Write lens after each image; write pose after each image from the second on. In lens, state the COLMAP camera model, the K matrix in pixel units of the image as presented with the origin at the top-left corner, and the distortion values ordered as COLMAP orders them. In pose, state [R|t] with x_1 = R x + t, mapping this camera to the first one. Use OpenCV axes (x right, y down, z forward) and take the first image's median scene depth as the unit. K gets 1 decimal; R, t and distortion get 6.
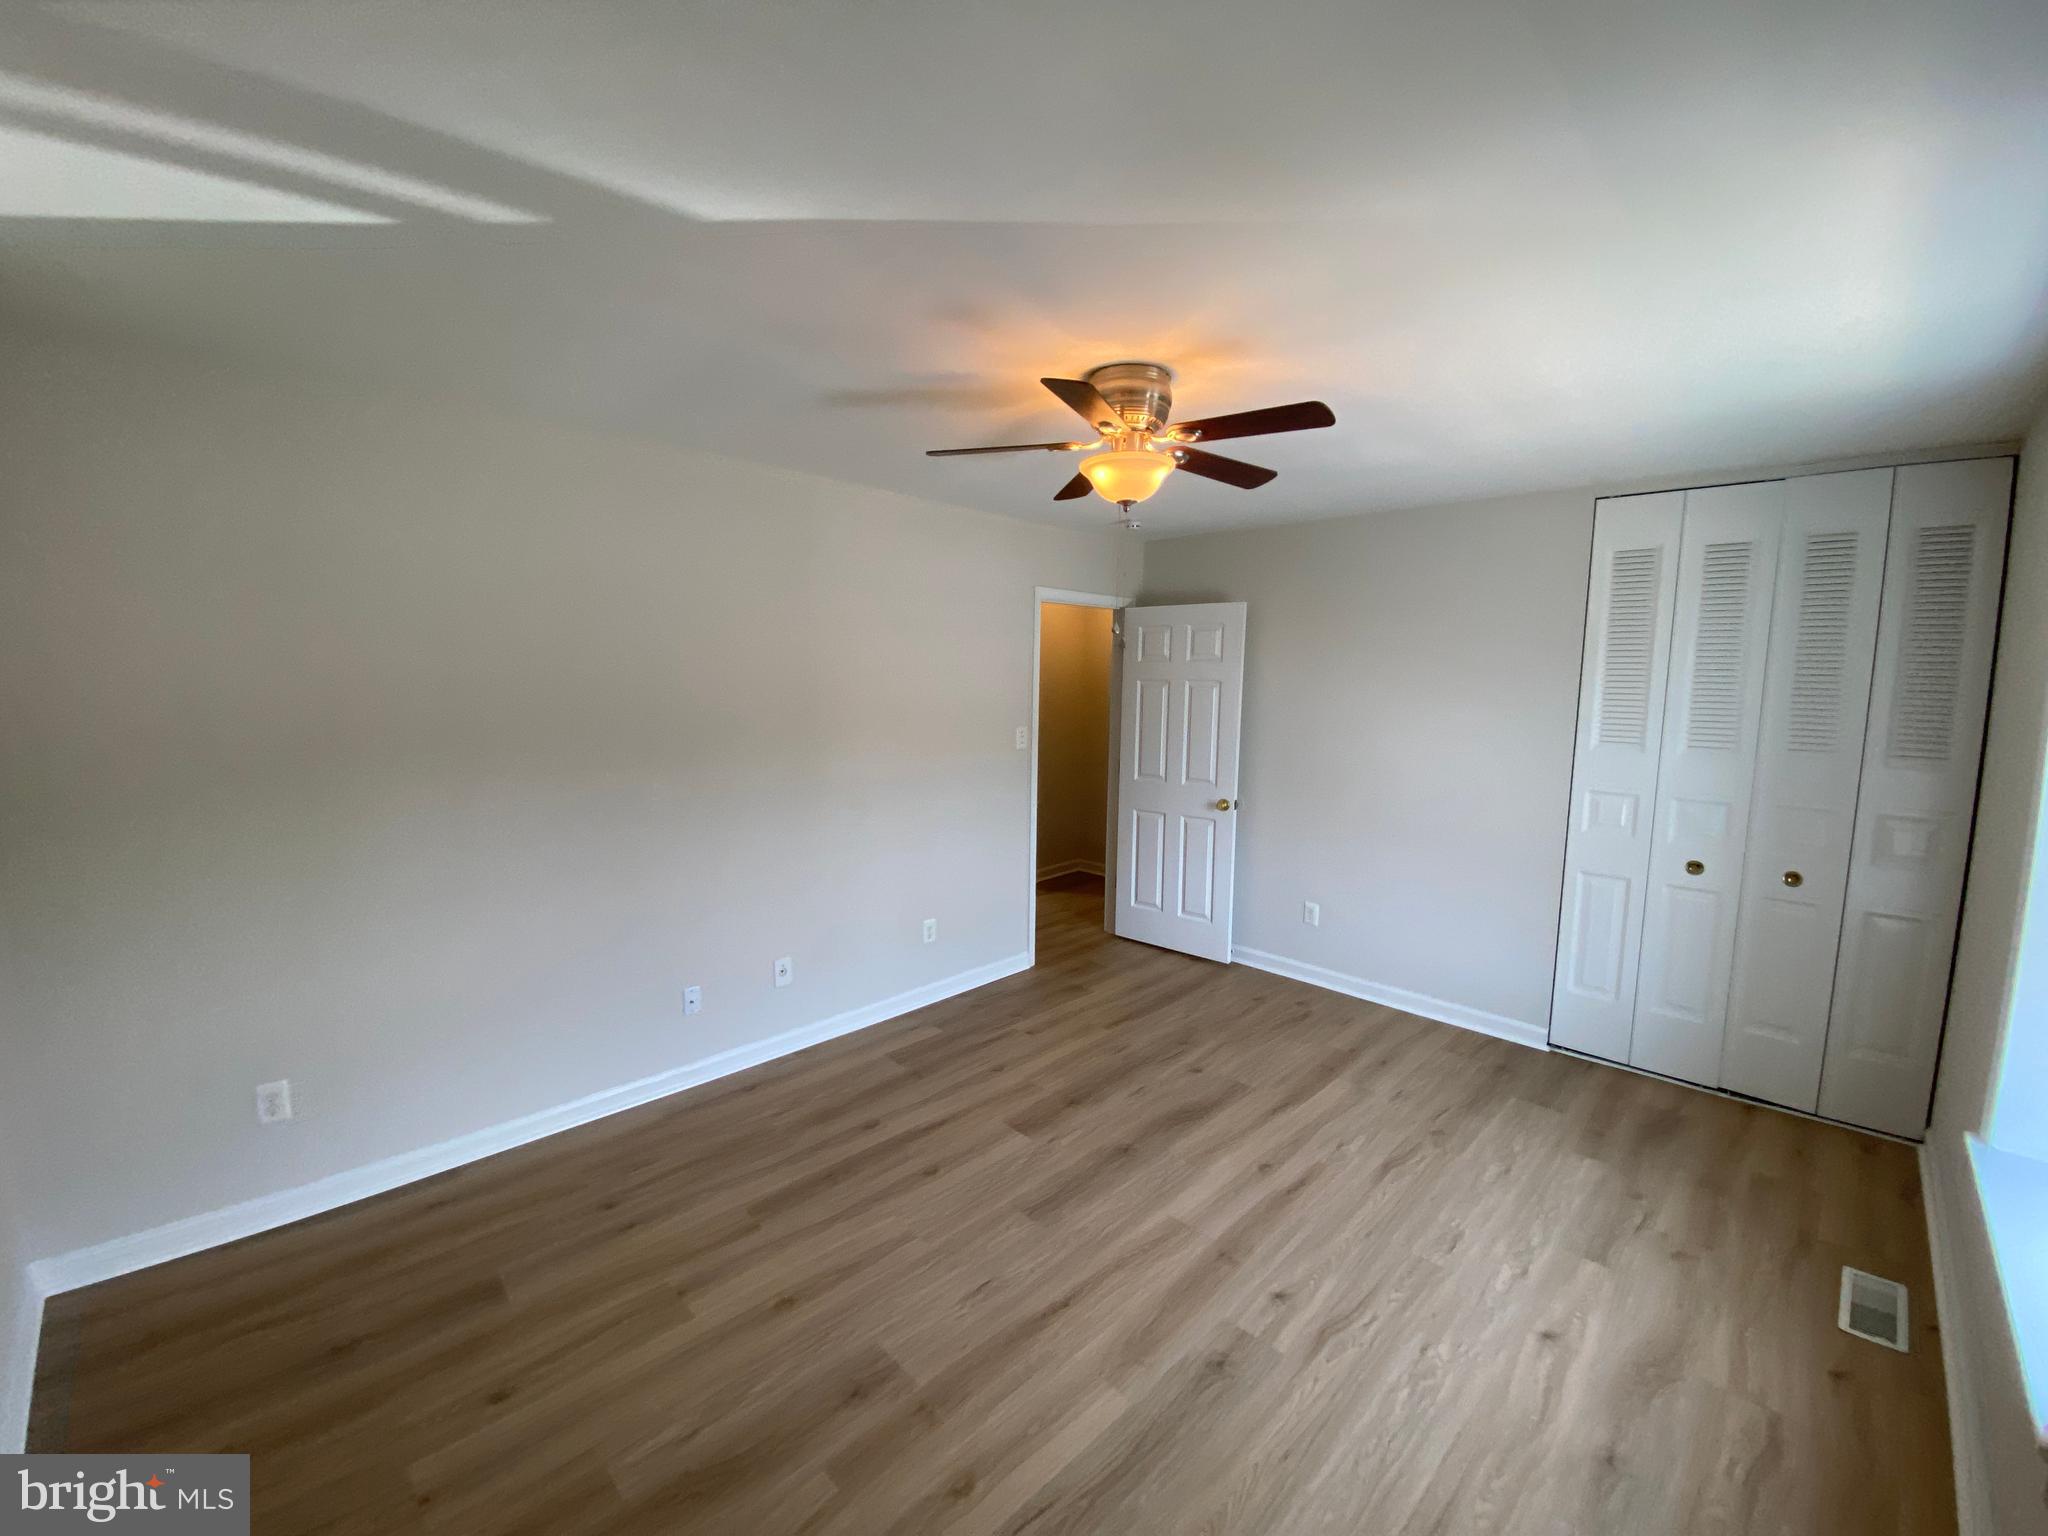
lens RADIAL K [[834.3, 0, 1025.4], [0, 834.3, 774.9], [0, 0, 1]] dist [0.024614, -0.022777]
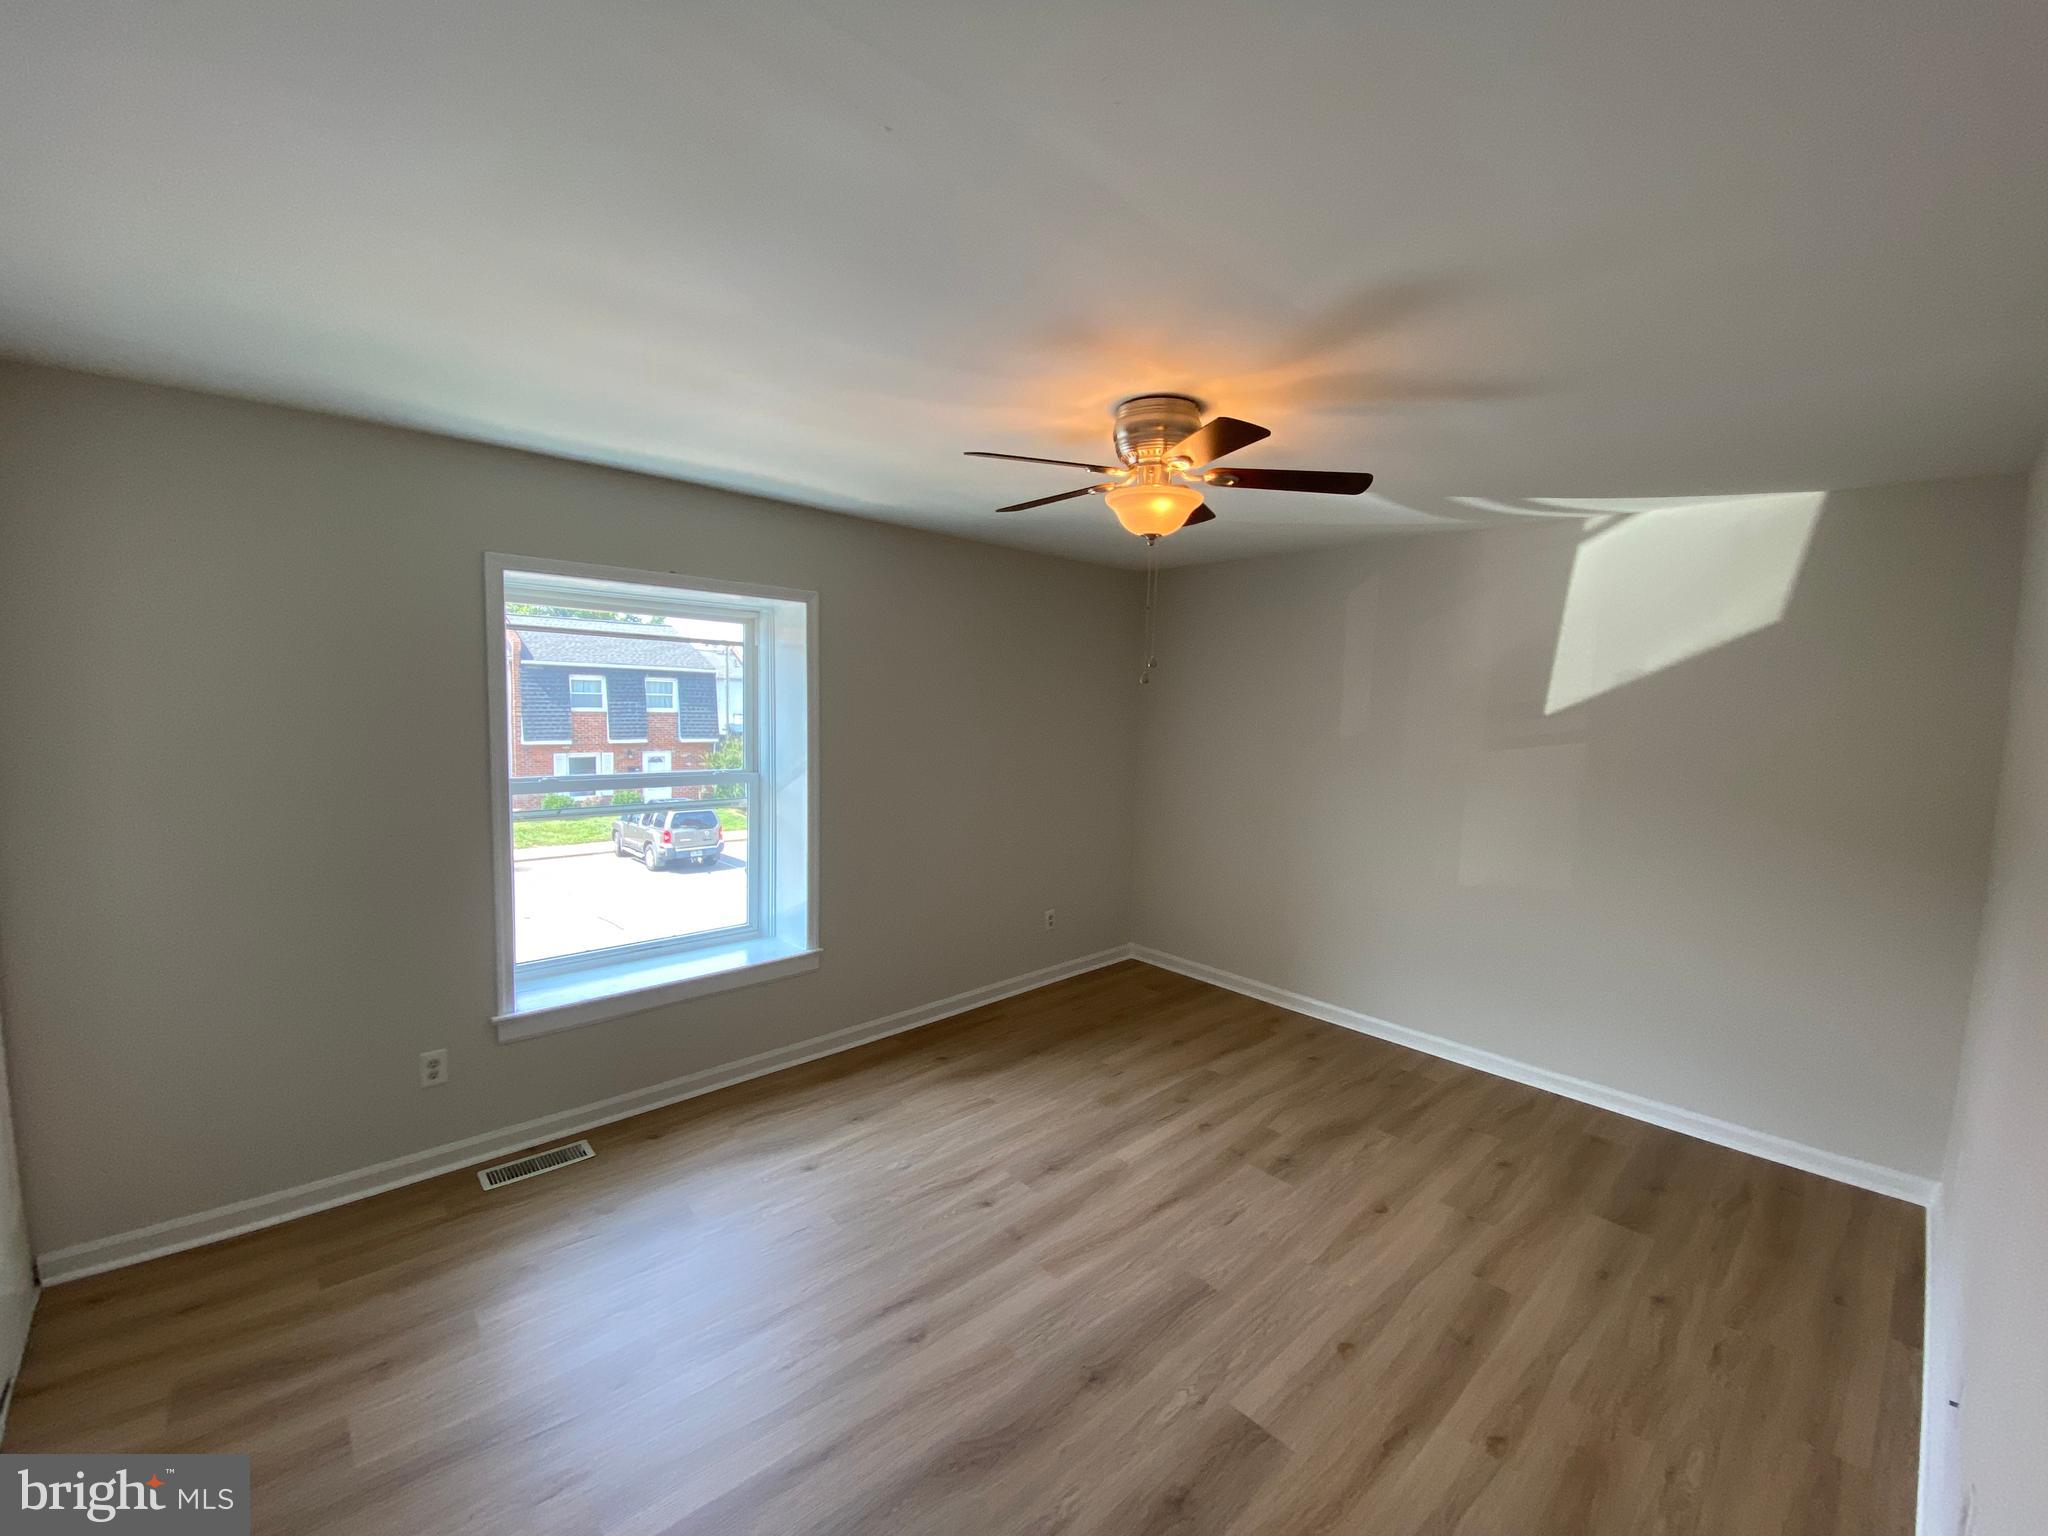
lens RADIAL K [[834.3, 0, 1025.4], [0, 834.3, 774.9], [0, 0, 1]] dist [0.024614, -0.022777]
pose [[-0.998359, -0.039466, 0.041503, 0.169765], [-0.029671, 0.976250, 0.214604, -0.203800], [-0.048987, 0.213020, -0.975819, 1.604201]]
